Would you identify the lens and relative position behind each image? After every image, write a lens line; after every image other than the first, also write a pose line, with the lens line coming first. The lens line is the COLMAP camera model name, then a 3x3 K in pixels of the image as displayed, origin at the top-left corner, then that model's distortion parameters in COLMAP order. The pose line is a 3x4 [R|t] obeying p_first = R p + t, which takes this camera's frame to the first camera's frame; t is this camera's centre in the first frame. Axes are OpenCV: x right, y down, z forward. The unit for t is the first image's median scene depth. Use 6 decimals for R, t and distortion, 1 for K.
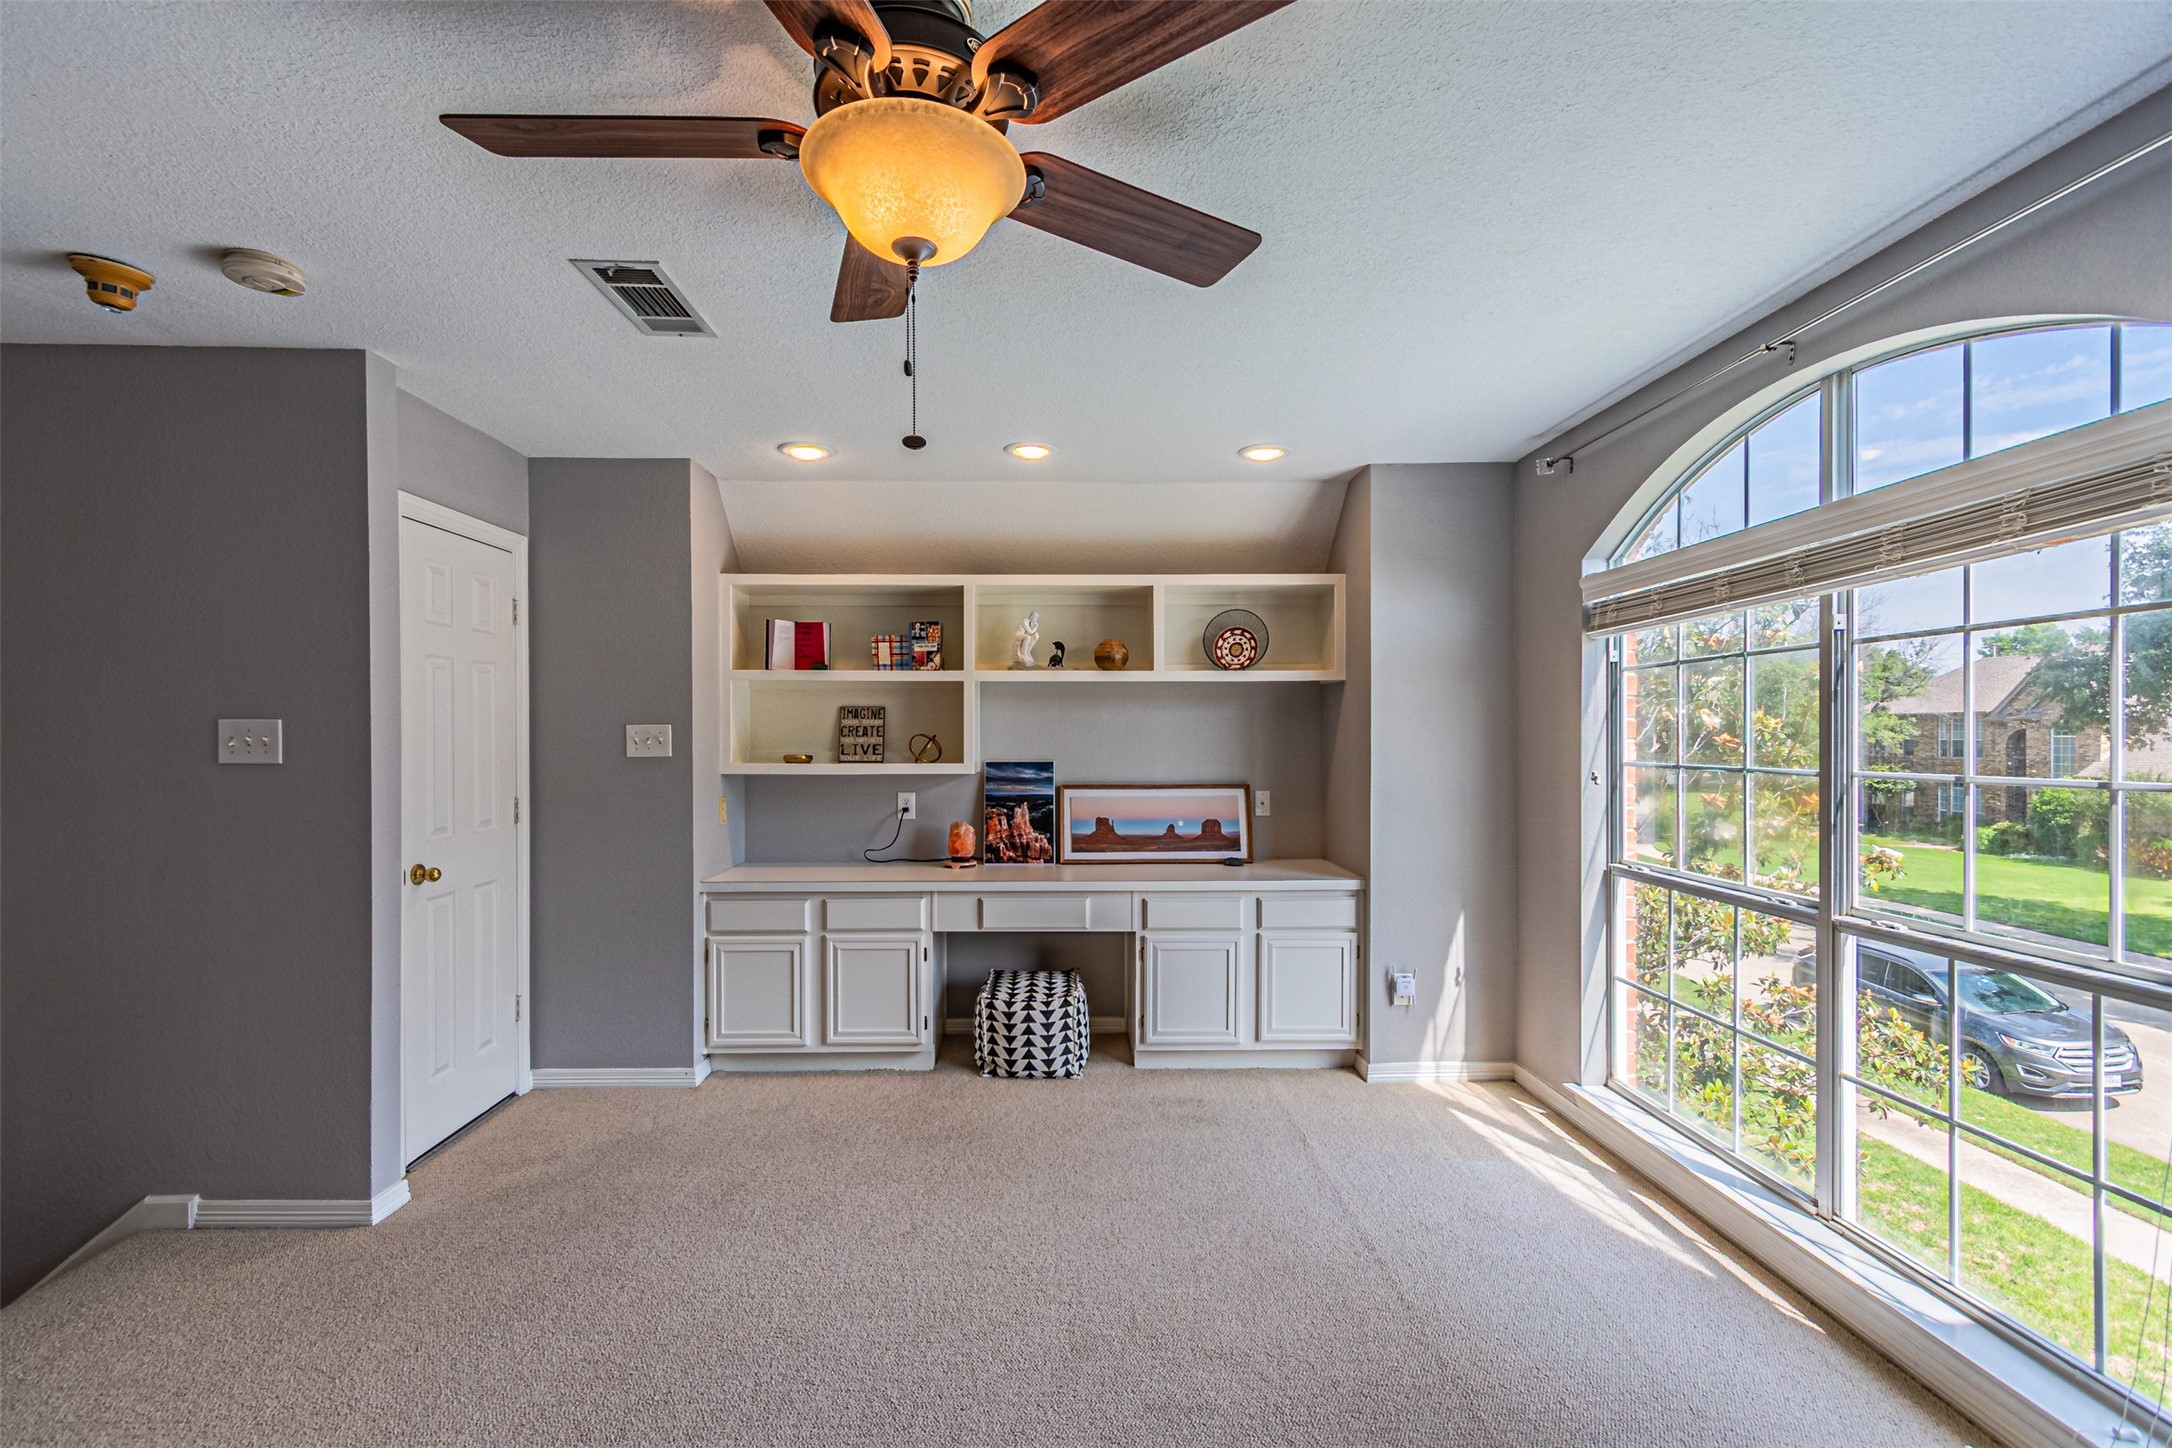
lens RADIAL K [[949.3, 0, 1052.9], [0, 949.3, 743.1], [0, 0, 1]] dist [0.002483, -0.000186]
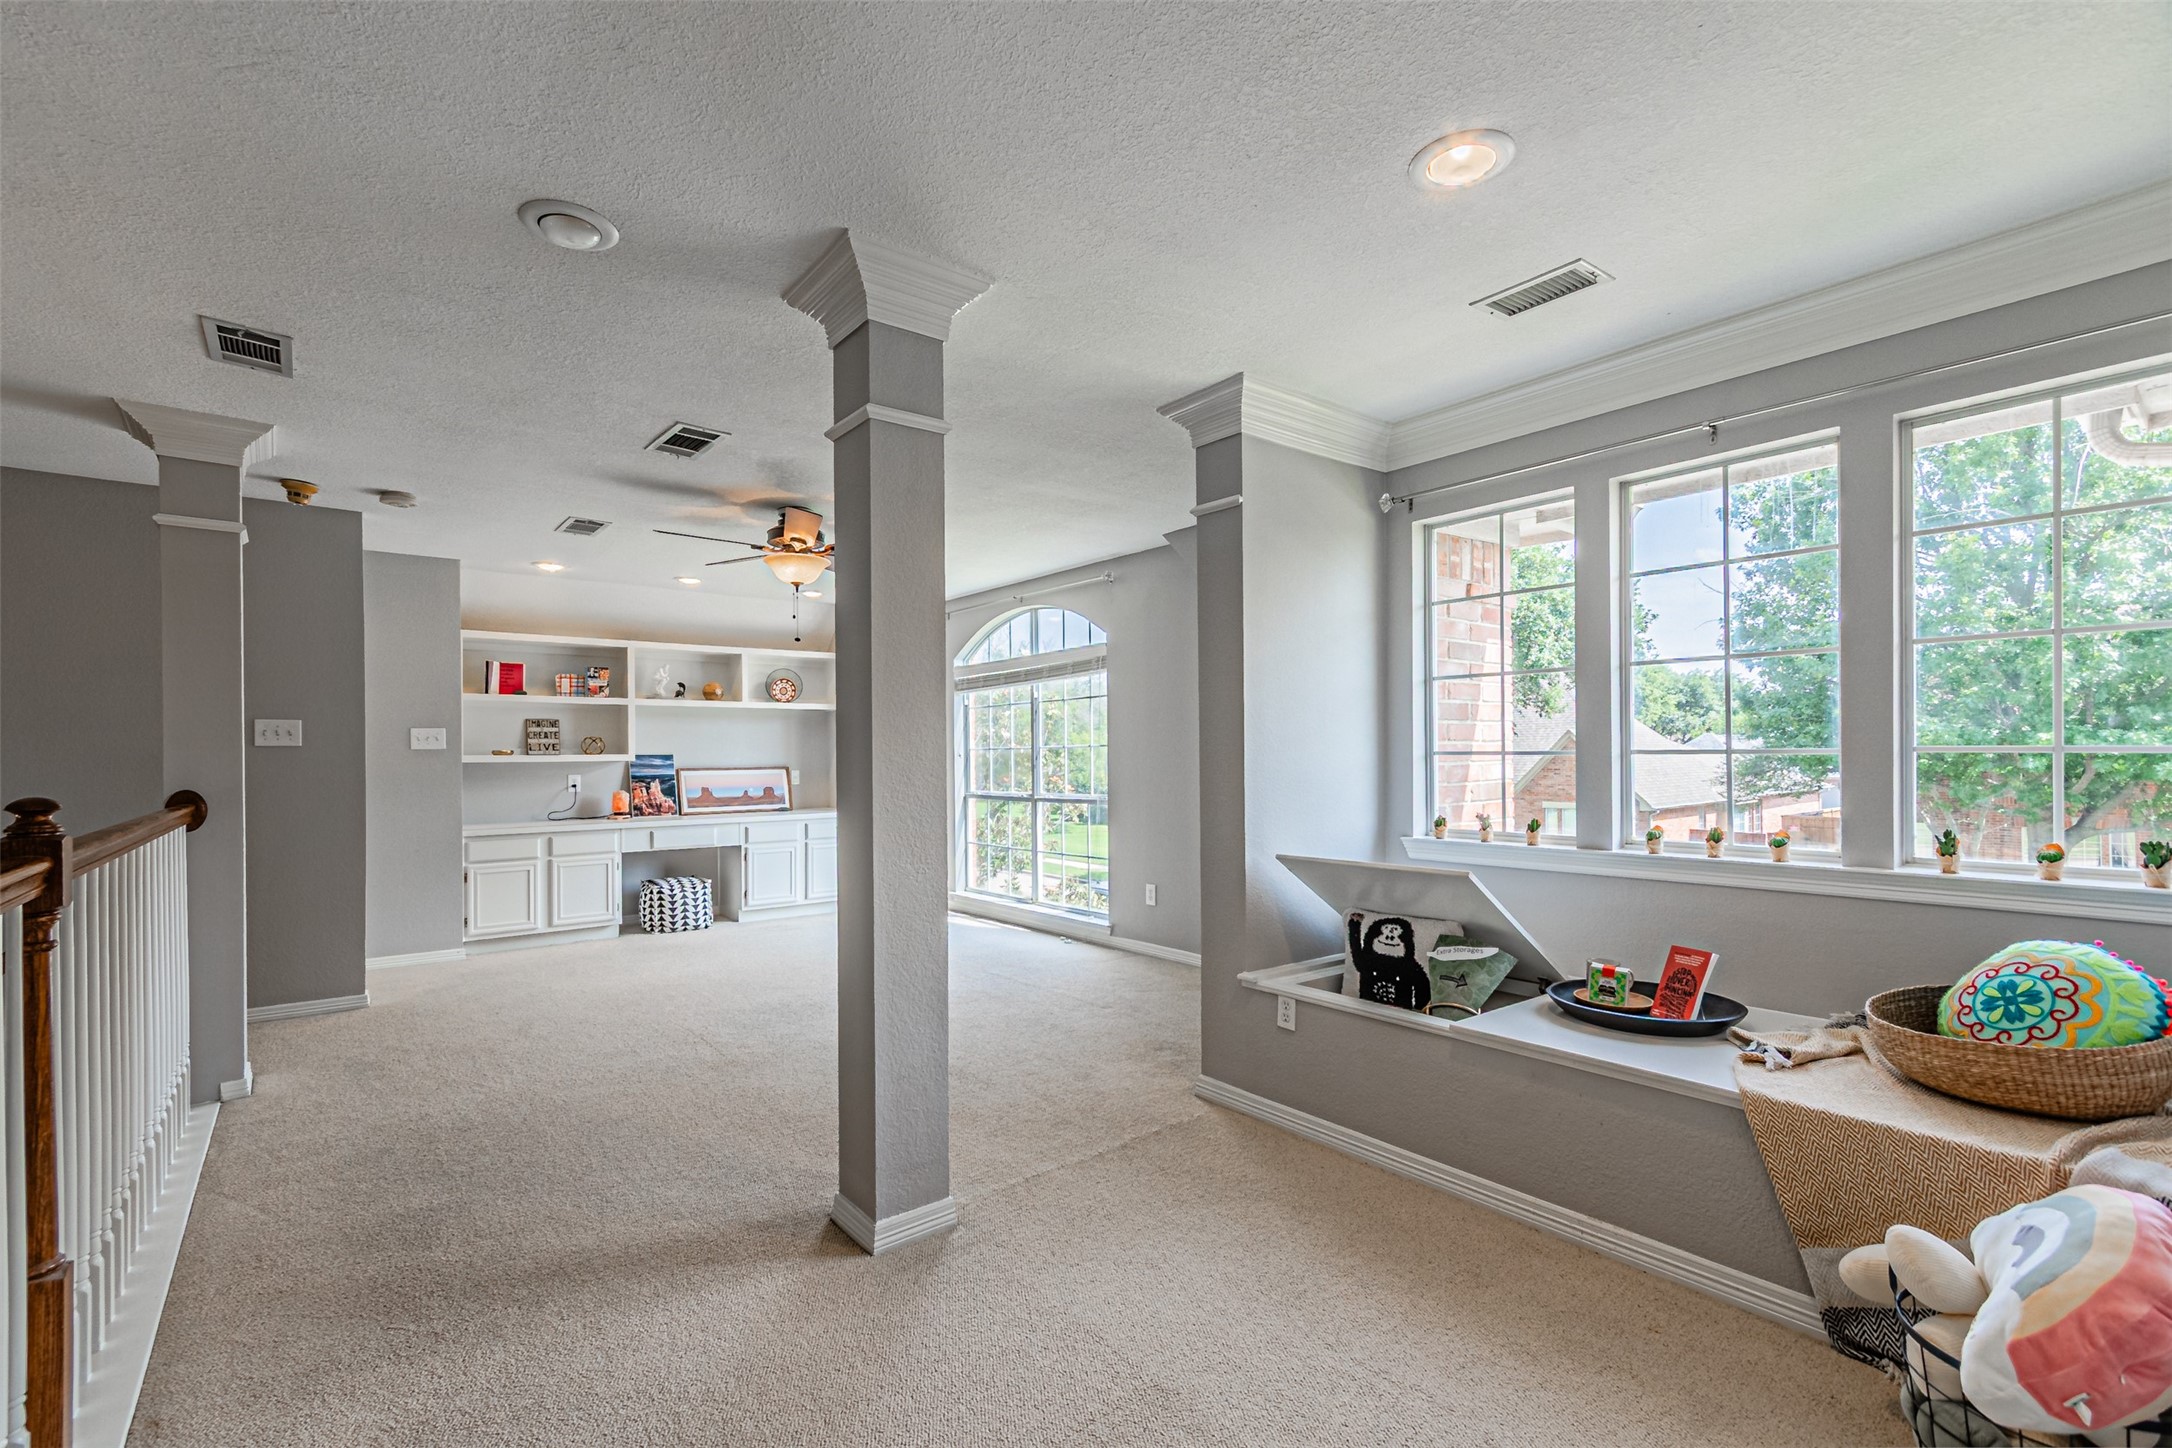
lens RADIAL K [[949.3, 0, 1067.5], [0, 949.3, 756.8], [0, 0, 1]] dist [0.002483, -0.000186]
pose [[0.792383, -0.007135, 0.609983, -0.487909], [0.013448, 0.999893, -0.005774, 0.044530], [-0.609876, 0.012778, 0.792394, -0.765132]]
